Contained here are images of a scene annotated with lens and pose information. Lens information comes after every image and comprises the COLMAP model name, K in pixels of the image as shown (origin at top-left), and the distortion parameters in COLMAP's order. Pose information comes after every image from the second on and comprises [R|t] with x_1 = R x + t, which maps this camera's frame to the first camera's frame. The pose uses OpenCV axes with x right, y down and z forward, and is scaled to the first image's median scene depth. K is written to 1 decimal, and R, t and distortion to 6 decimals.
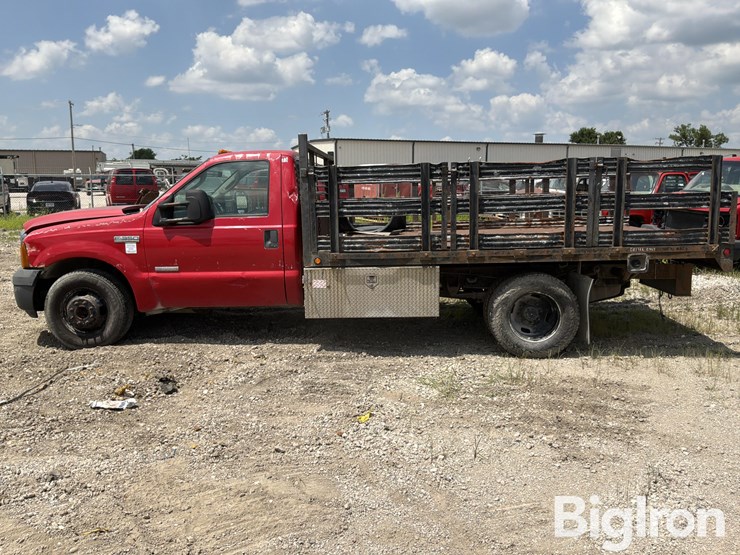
lens RADIAL K [[619.1, 0, 368.3], [0, 619.1, 277.7], [0, 0, 1]] dist [0.130981, -0.264192]
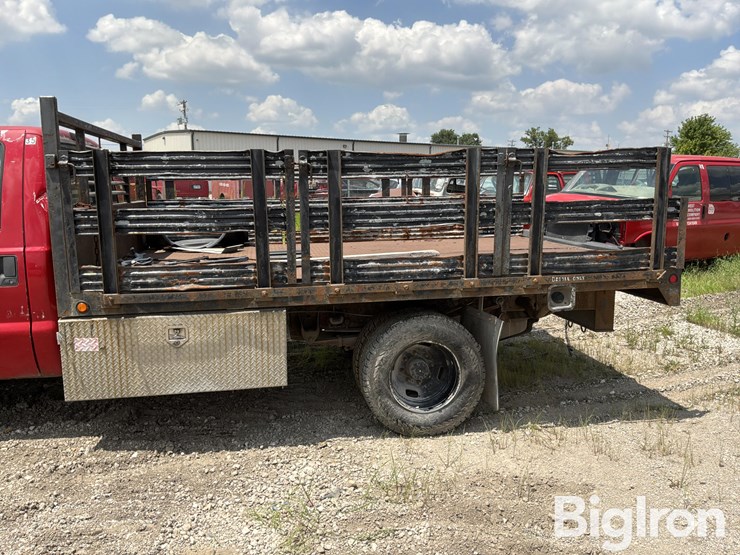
lens RADIAL K [[619.1, 0, 368.3], [0, 619.1, 277.7], [0, 0, 1]] dist [0.130981, -0.264192]
pose [[0.978316, -0.021883, 0.205956, 0.063098], [0.020907, 0.999758, 0.006914, -0.052167], [-0.206058, -0.002459, 0.978537, 0.328260]]
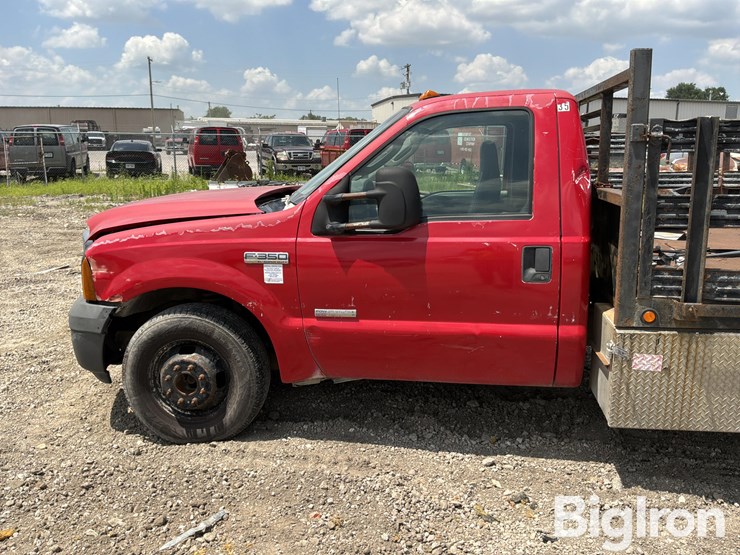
lens RADIAL K [[619.1, 0, 368.3], [0, 619.1, 277.7], [0, 0, 1]] dist [0.130981, -0.264192]
pose [[0.994040, 0.027119, -0.105588, -0.239125], [-0.020359, 0.997705, 0.064576, -0.081339], [0.107097, -0.062041, 0.992311, 0.471741]]
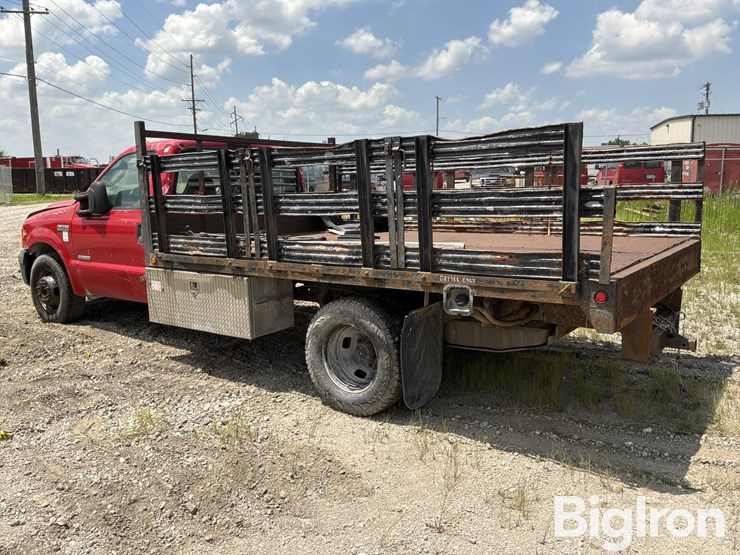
lens RADIAL K [[619.1, 0, 368.3], [0, 619.1, 277.7], [0, 0, 1]] dist [0.130981, -0.264192]
pose [[0.825921, 0.086773, -0.557068, 0.666757], [-0.075097, 0.996212, 0.043837, -0.063166], [0.558762, 0.005628, 0.829309, 0.396697]]
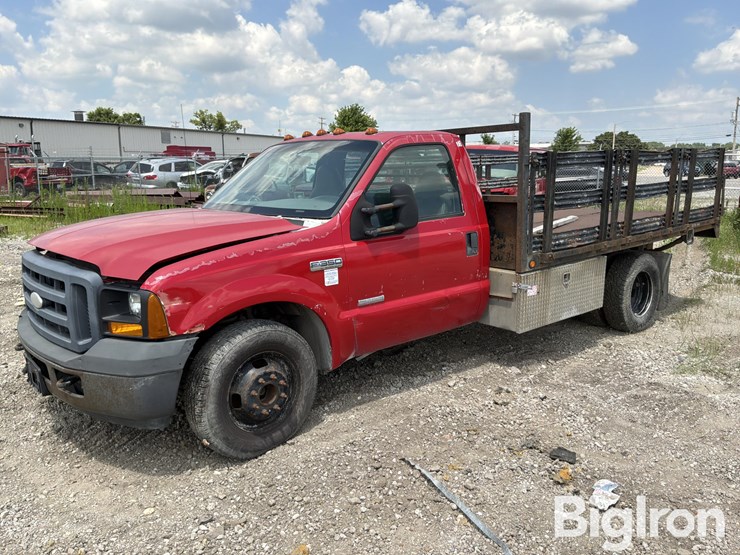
lens RADIAL K [[619.1, 0, 368.3], [0, 619.1, 277.7], [0, 0, 1]] dist [0.130981, -0.264192]
pose [[0.731729, -0.124733, 0.670086, -0.788276], [0.105902, 0.991979, 0.069007, -0.087689], [-0.673318, 0.020469, 0.739069, 0.500319]]
